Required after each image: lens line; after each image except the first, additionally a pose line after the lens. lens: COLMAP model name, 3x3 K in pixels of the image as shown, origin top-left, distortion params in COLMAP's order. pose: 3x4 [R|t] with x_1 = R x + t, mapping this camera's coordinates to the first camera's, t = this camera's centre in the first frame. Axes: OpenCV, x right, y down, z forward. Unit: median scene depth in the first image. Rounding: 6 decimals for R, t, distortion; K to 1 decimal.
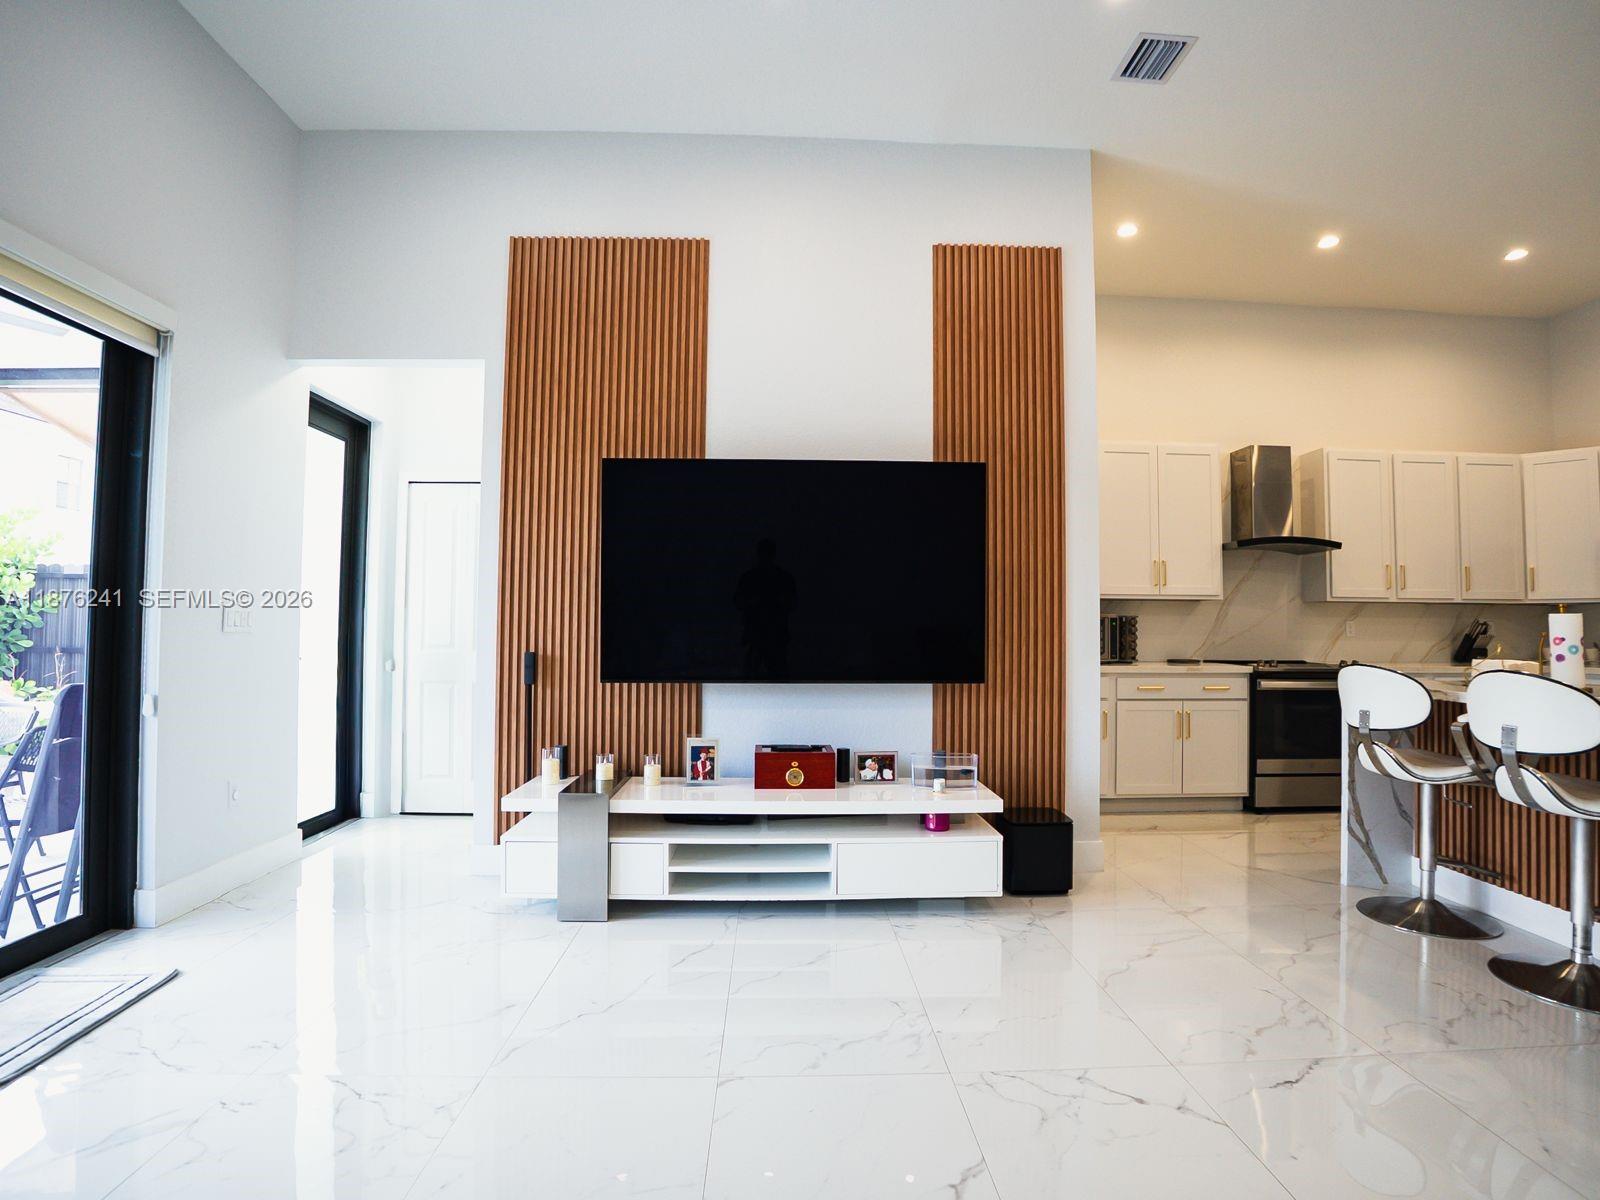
lens RADIAL K [[817.5, 0, 806.5], [0, 817.5, 594.9], [0, 0, 1]] dist [-0.050887, 0.008835]
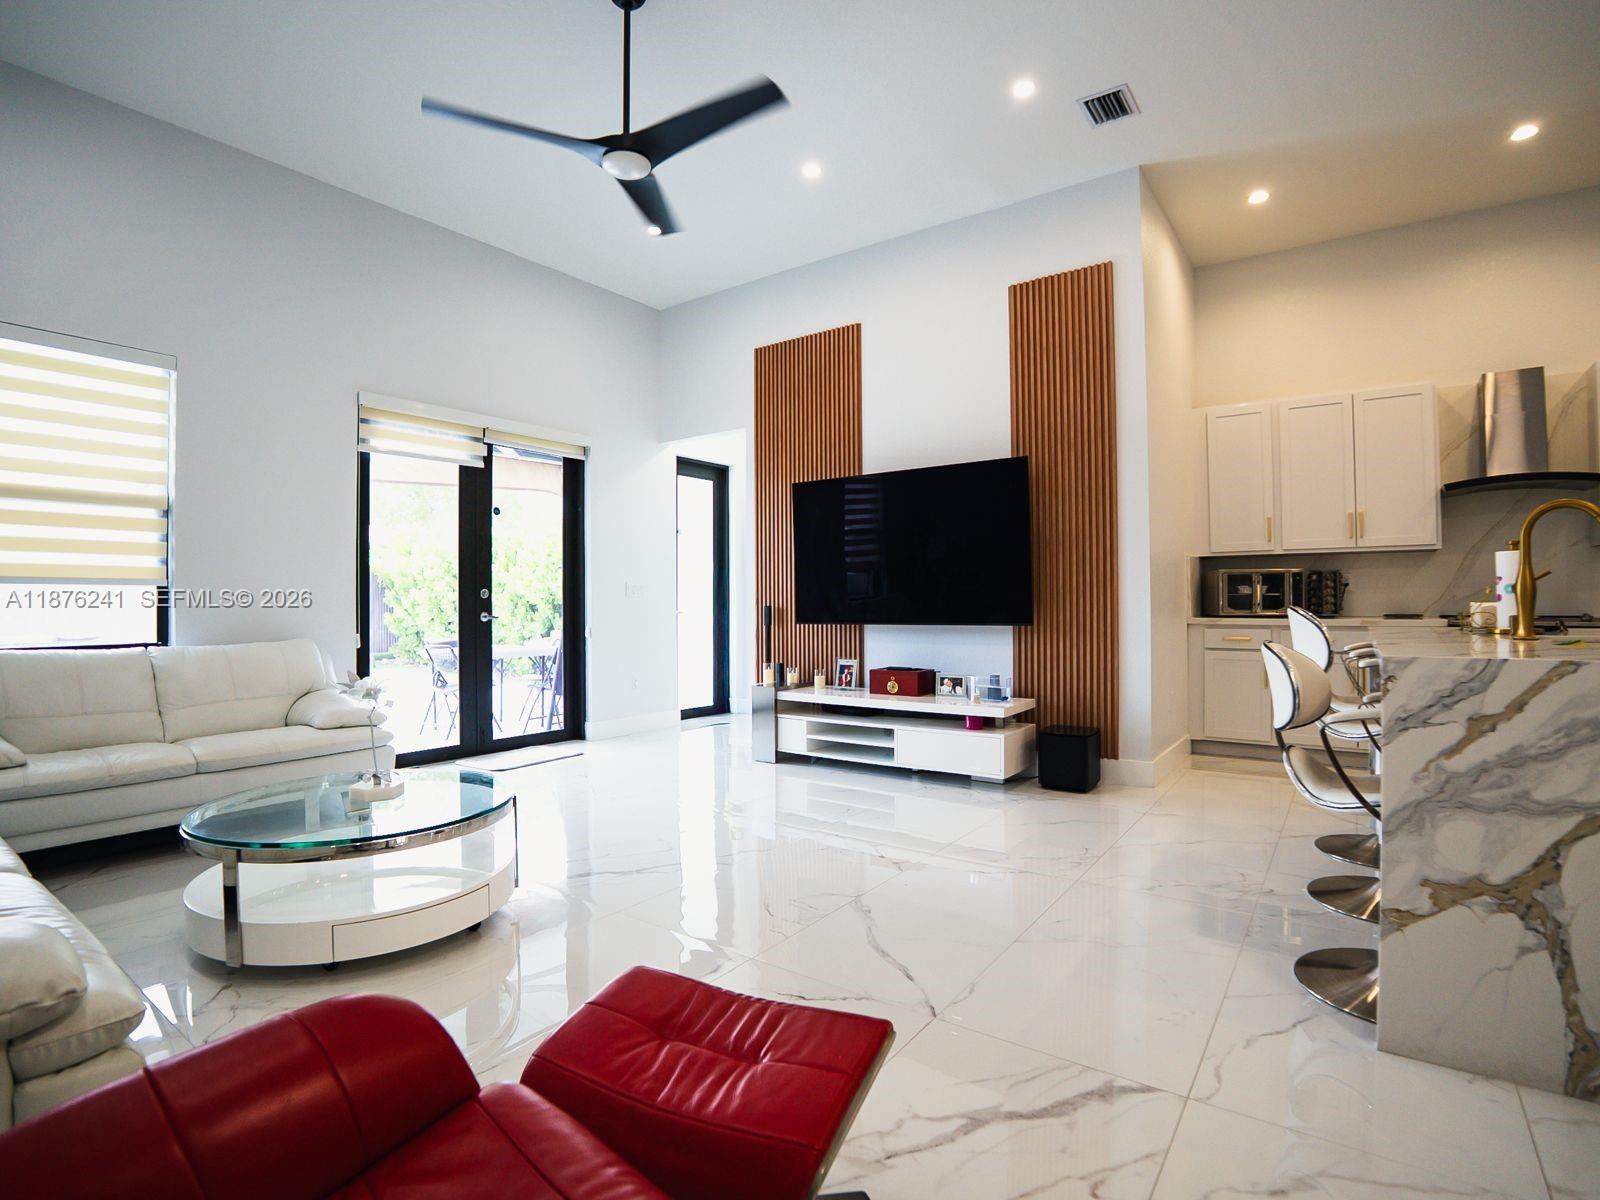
lens RADIAL K [[817.5, 0, 792.2], [0, 817.5, 596.2], [0, 0, 1]] dist [-0.050887, 0.008835]
pose [[0.779845, -0.018168, -0.625709, 0.735245], [0.038090, 0.999104, 0.018463, 0.022528], [0.624812, -0.038231, 0.779838, -0.250397]]
